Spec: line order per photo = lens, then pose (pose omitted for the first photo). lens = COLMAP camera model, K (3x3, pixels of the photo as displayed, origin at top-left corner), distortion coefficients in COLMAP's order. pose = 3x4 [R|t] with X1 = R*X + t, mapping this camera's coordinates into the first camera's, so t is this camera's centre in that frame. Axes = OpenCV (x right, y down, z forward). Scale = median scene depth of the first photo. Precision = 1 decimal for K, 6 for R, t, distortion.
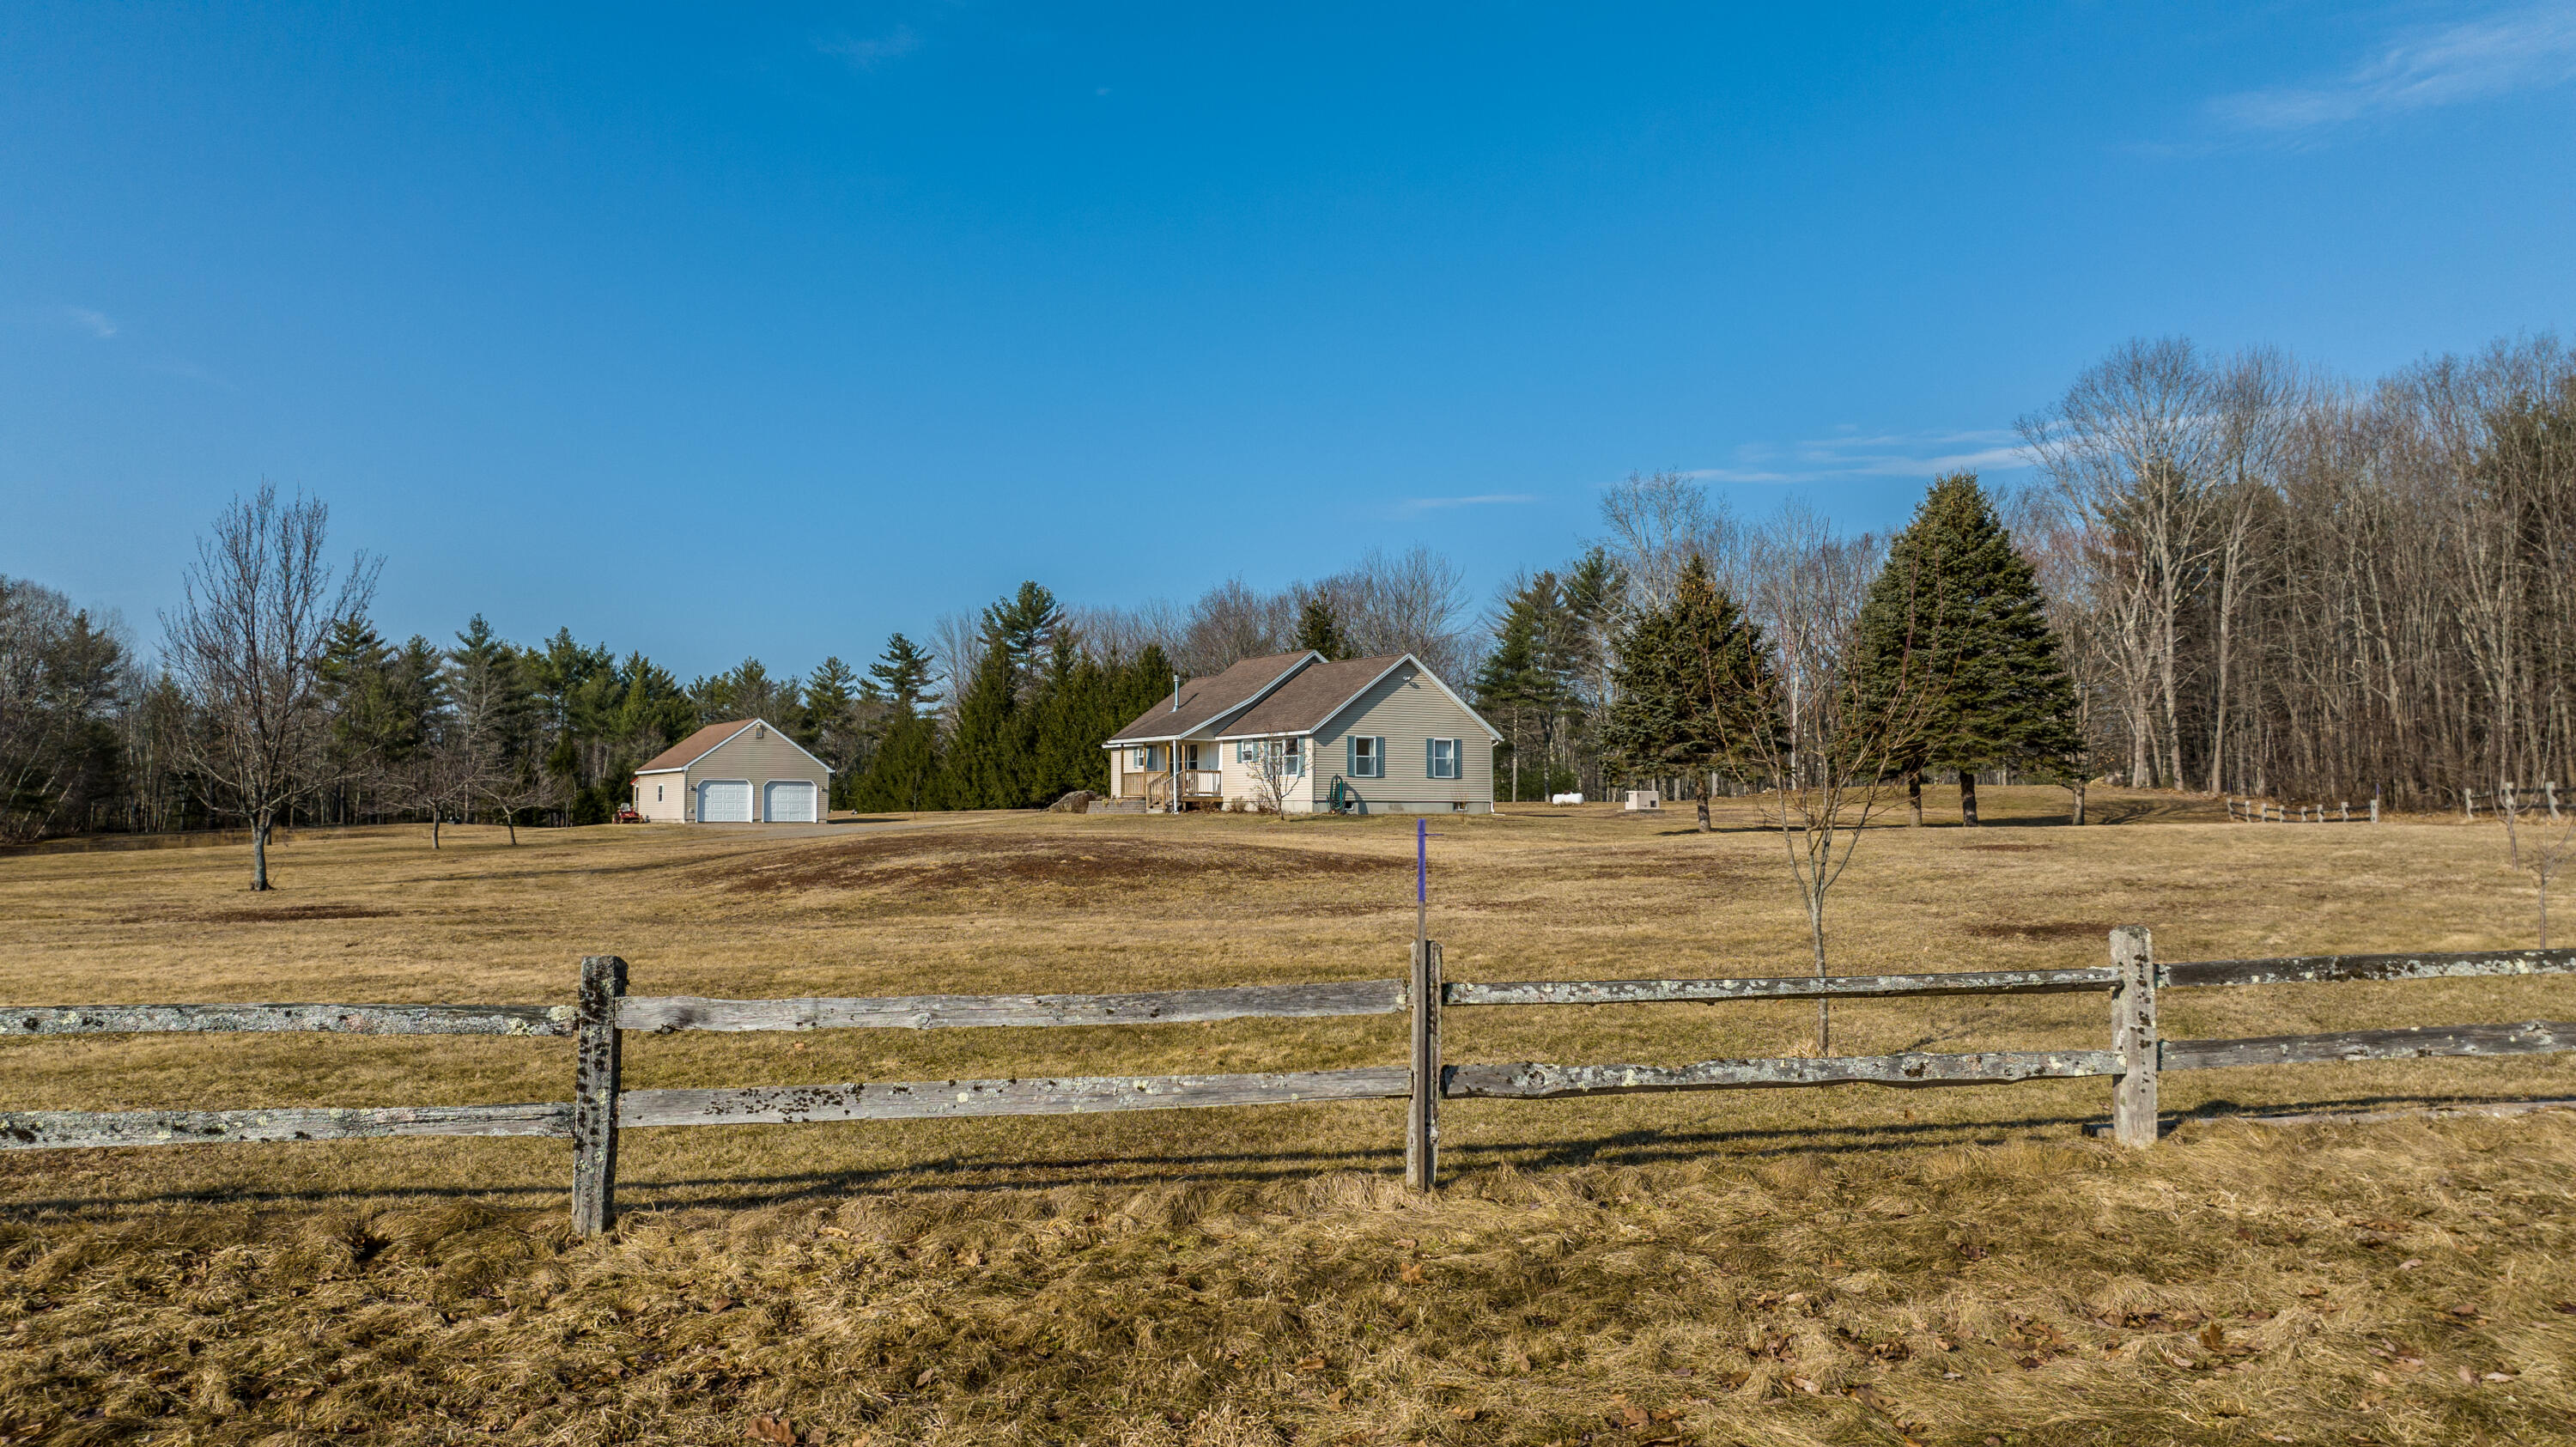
lens RADIAL K [[1819.9, 0, 1283.3], [0, 1819.9, 722.1], [0, 0, 1]] dist [-0.005721, 0.000005]
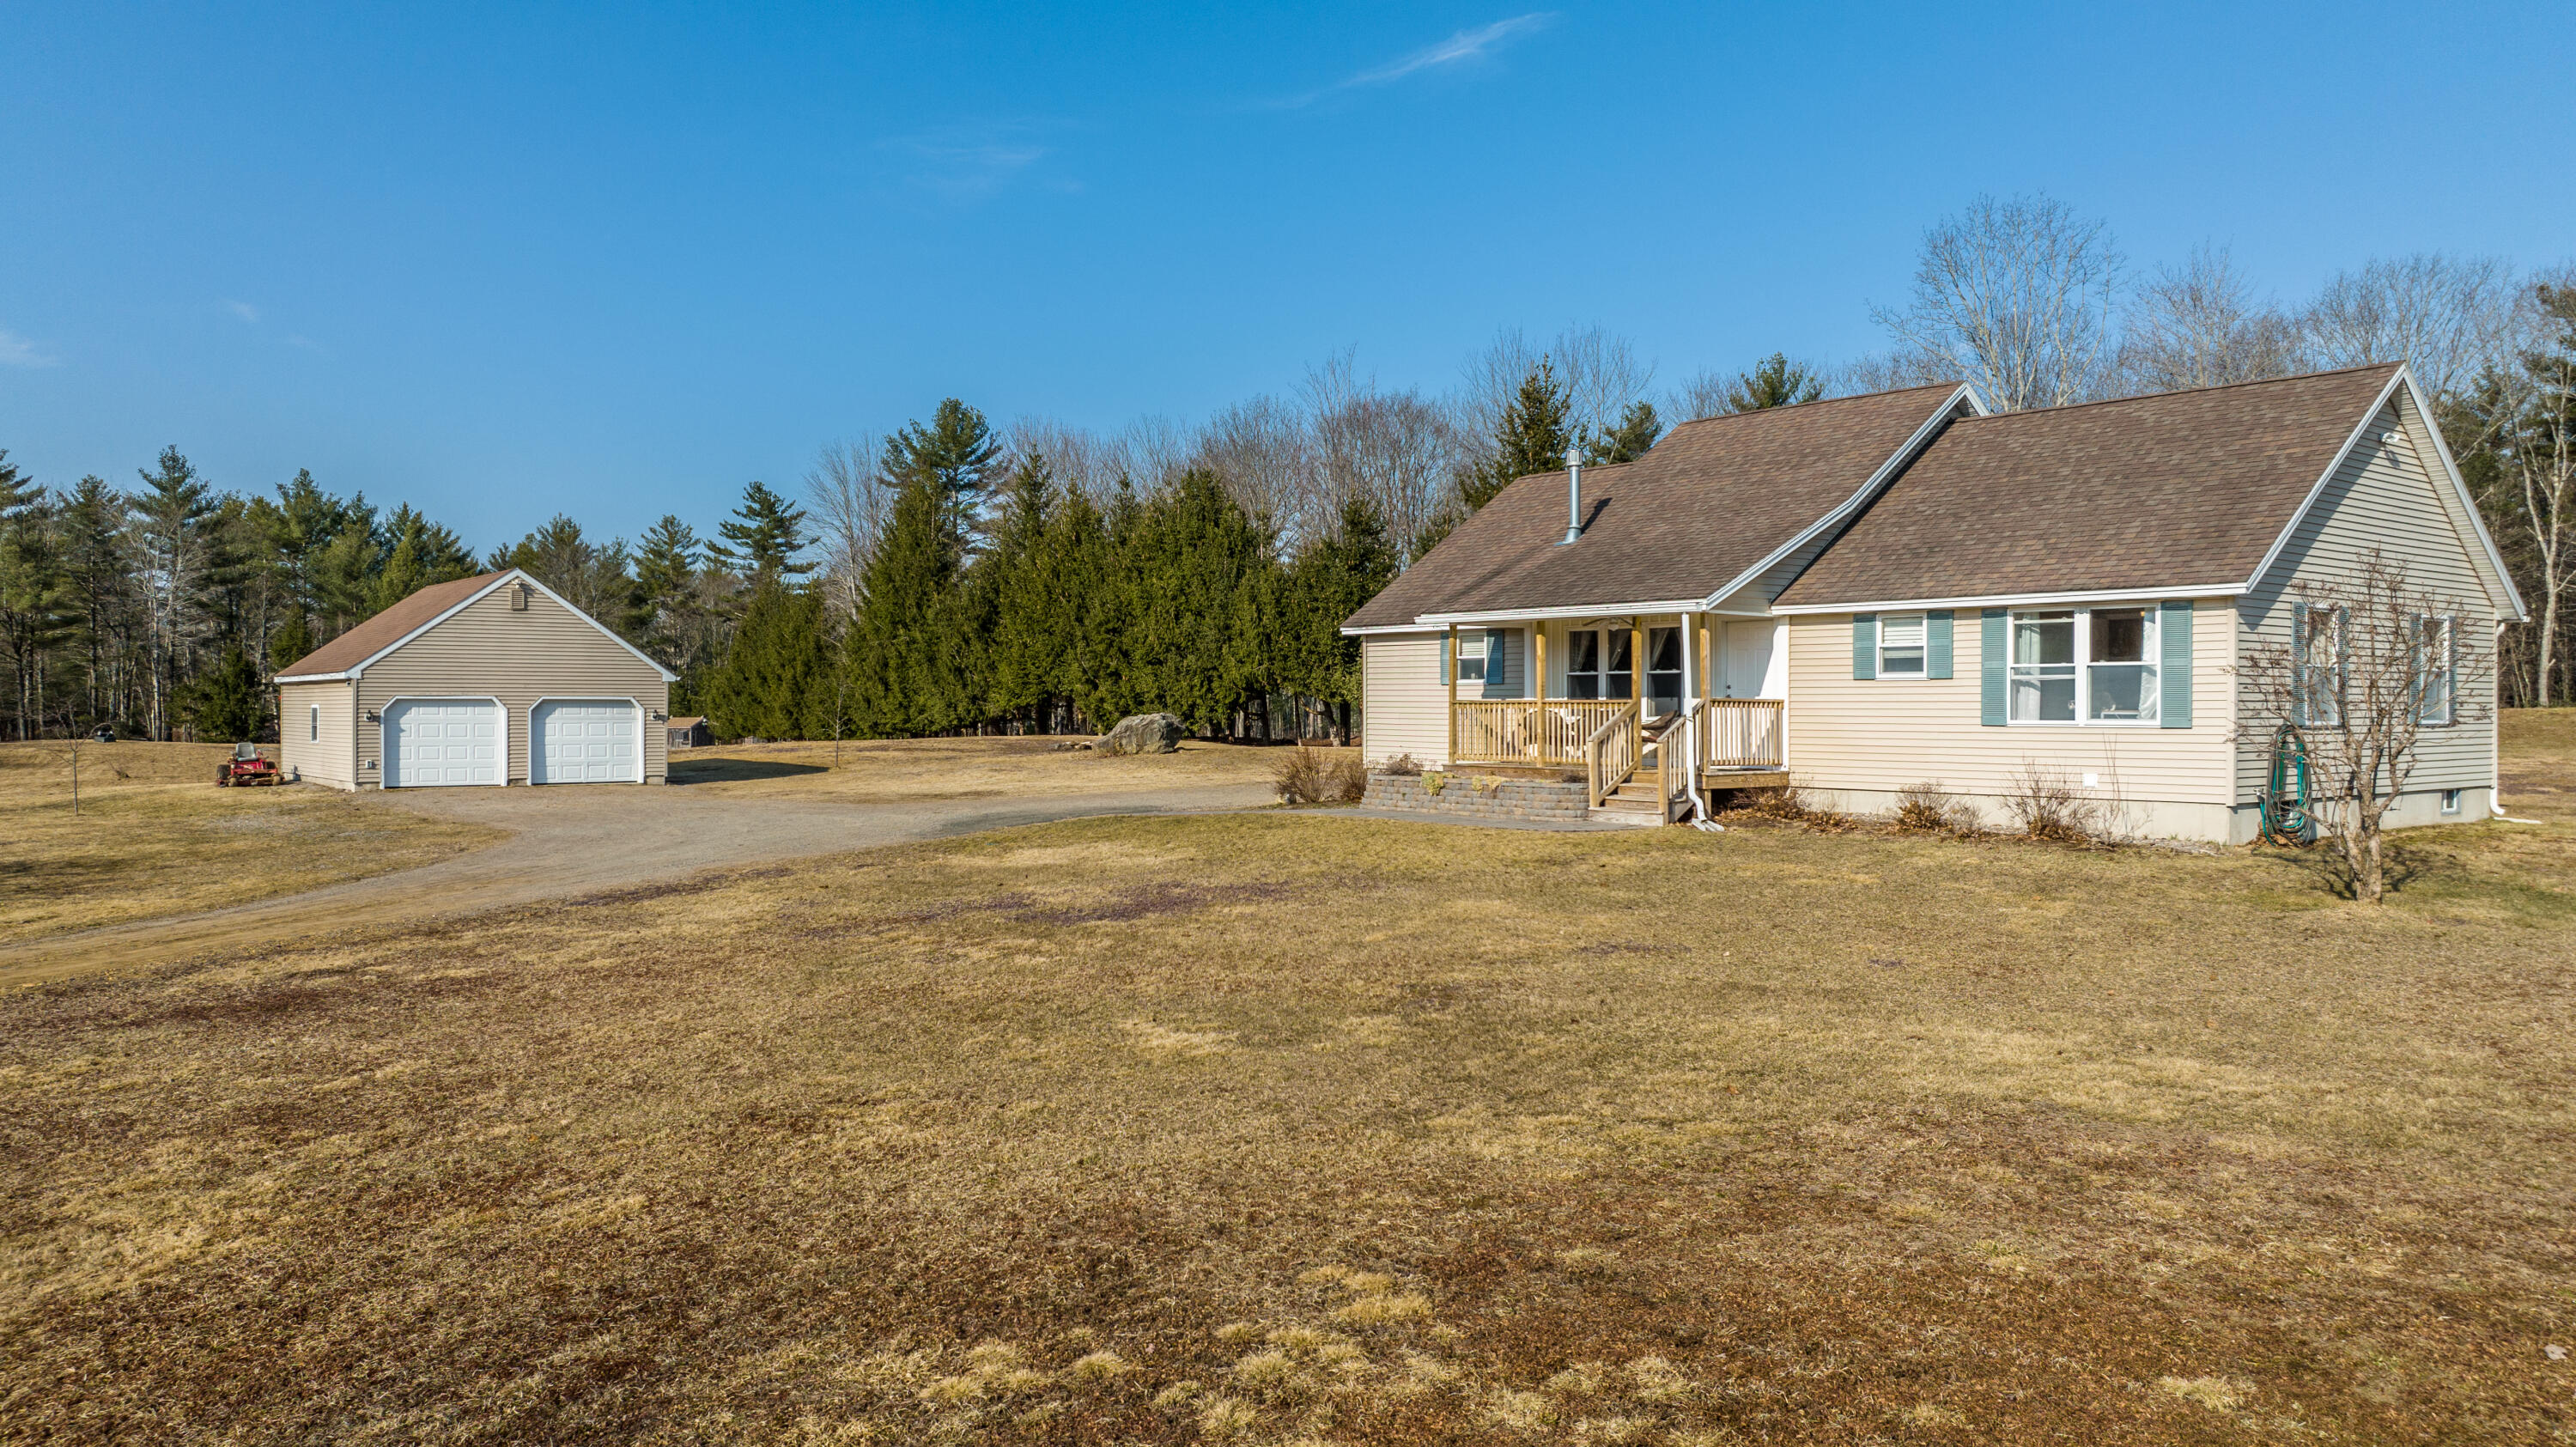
lens RADIAL K [[1819.9, 0, 1289.1], [0, 1819.9, 718.0], [0, 0, 1]] dist [-0.005721, 0.000005]
pose [[0.996409, 0.001678, 0.084658, -0.058145], [-0.006724, 0.998215, 0.059348, 0.003384], [-0.084408, -0.059704, 0.994641, 0.233531]]
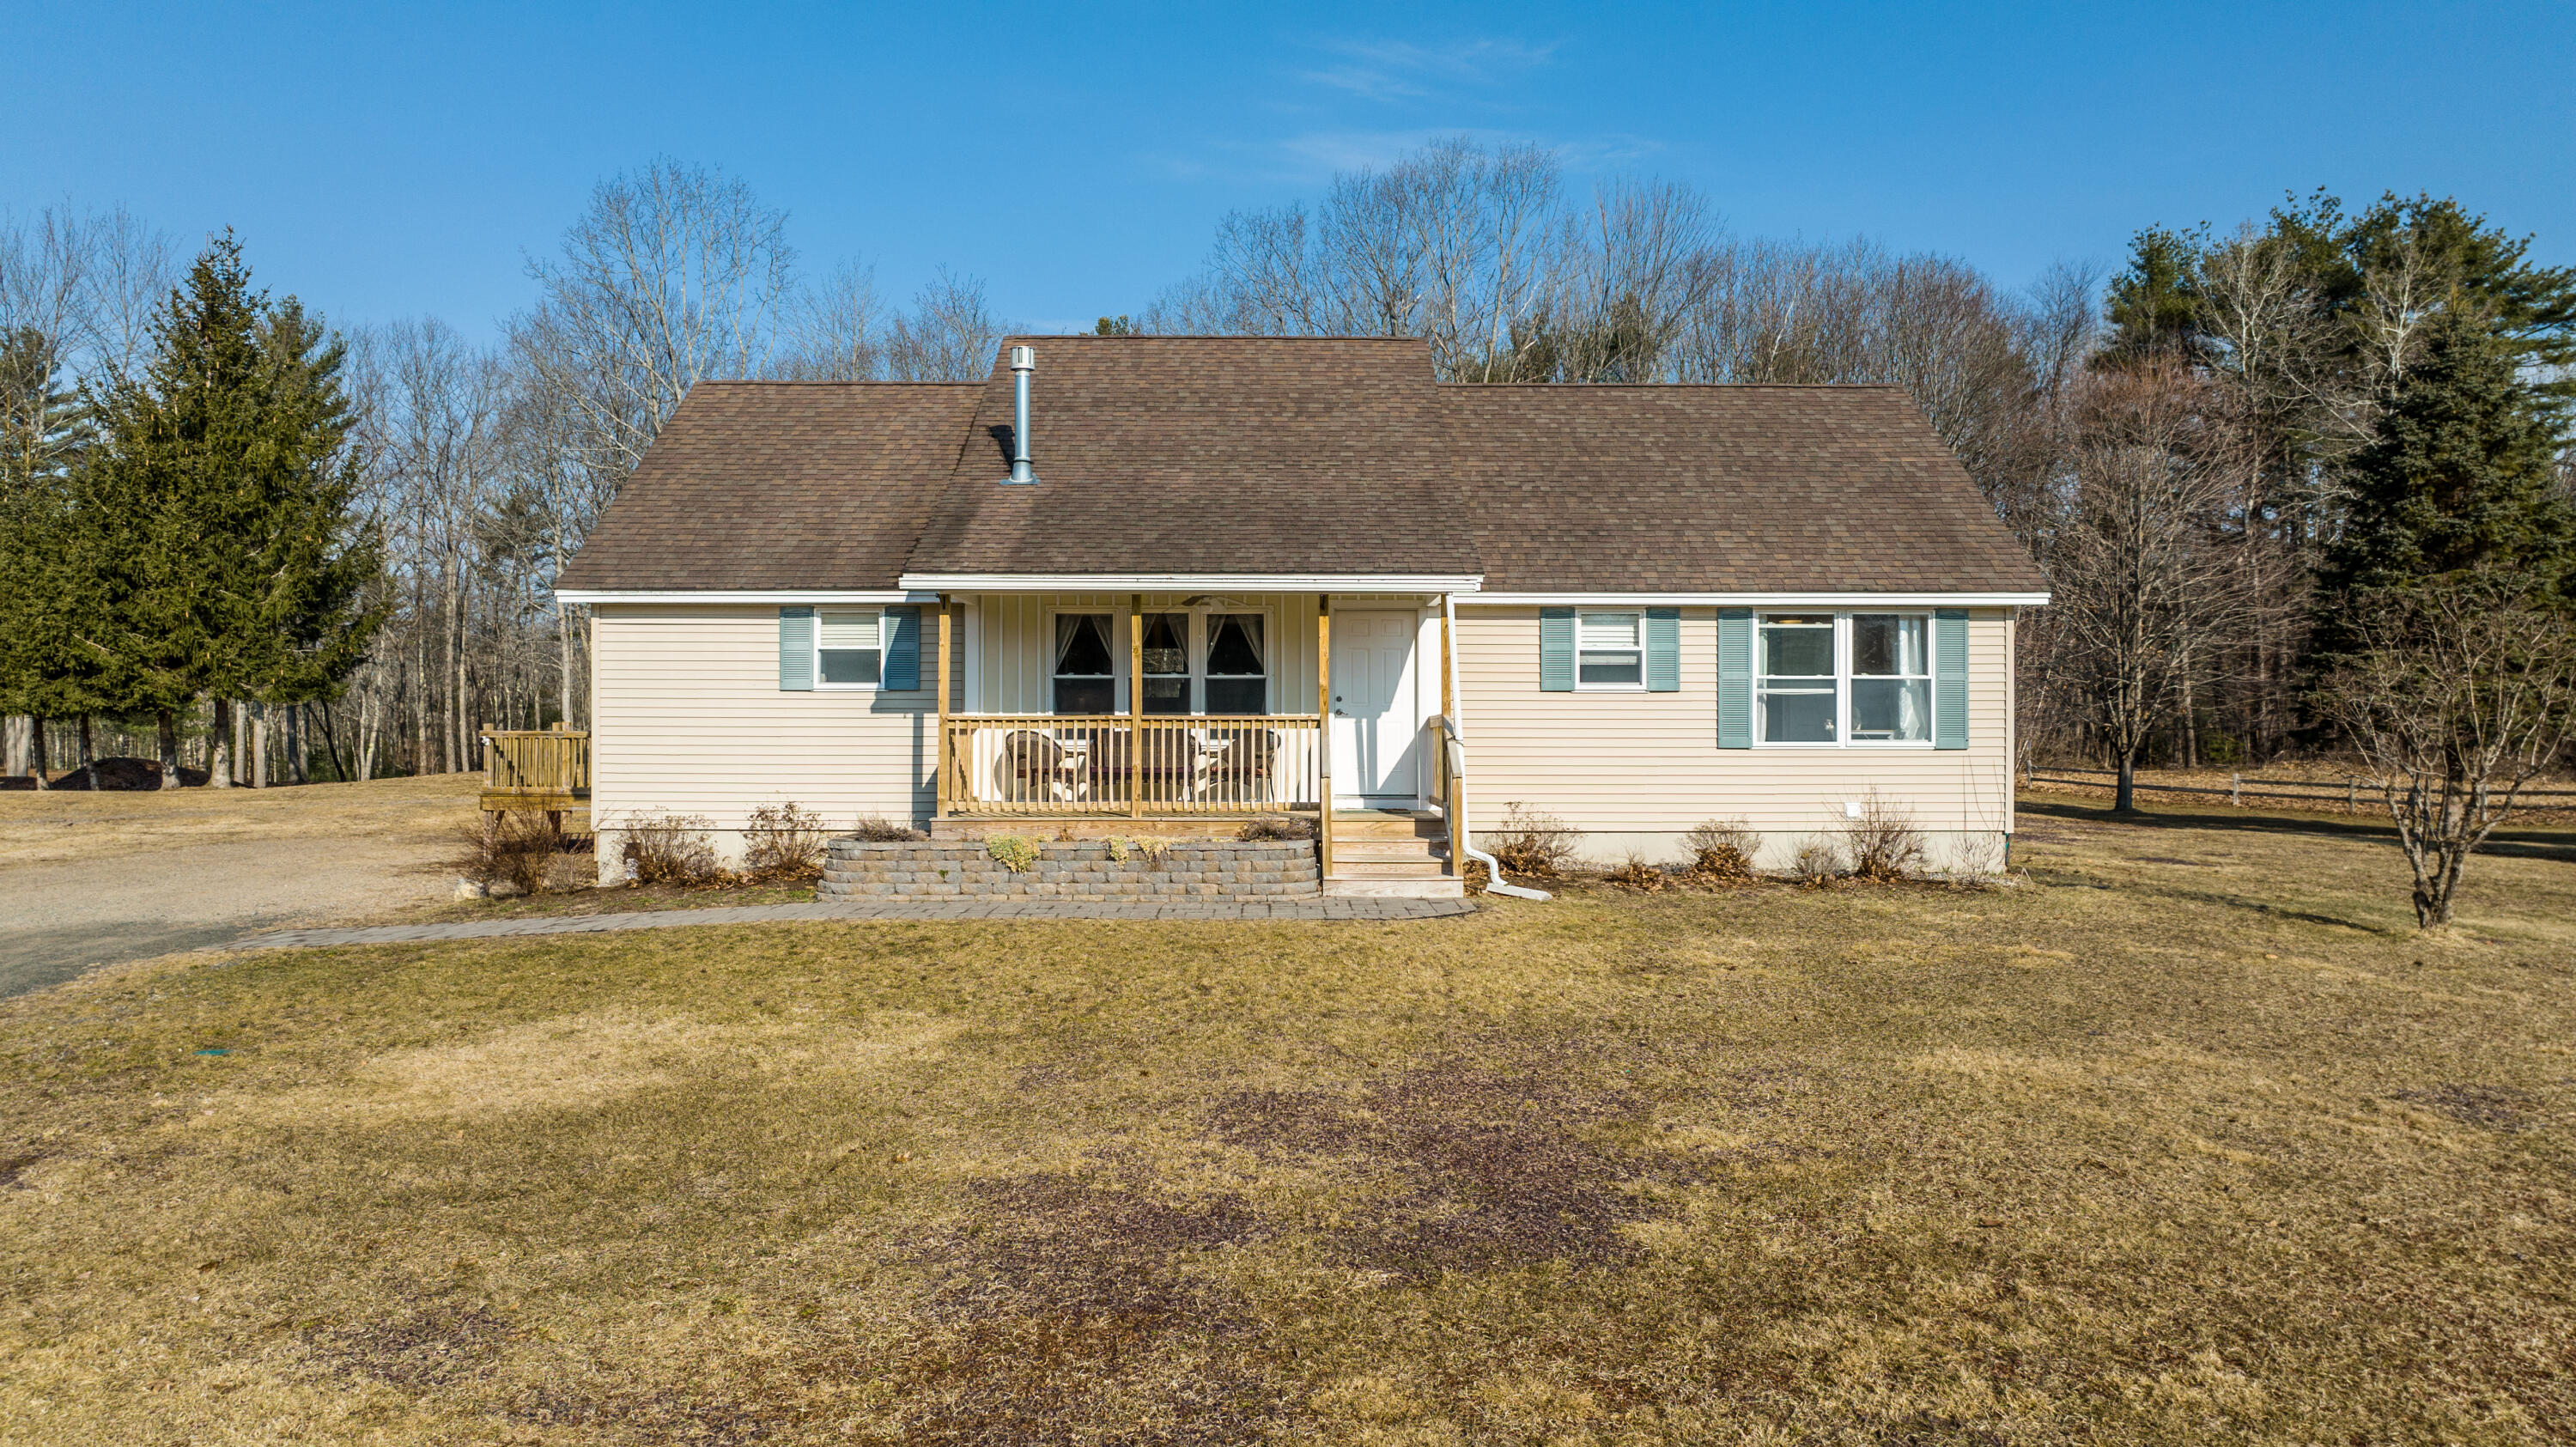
lens RADIAL K [[1819.9, 0, 1281.4], [0, 1819.9, 730.5], [0, 0, 1]] dist [-0.005721, 0.000005]
pose [[0.564977, -0.000200, 0.825107, -0.097481], [-0.045831, 0.998449, 0.031623, 0.007563], [-0.823833, -0.055682, 0.564091, 0.310672]]
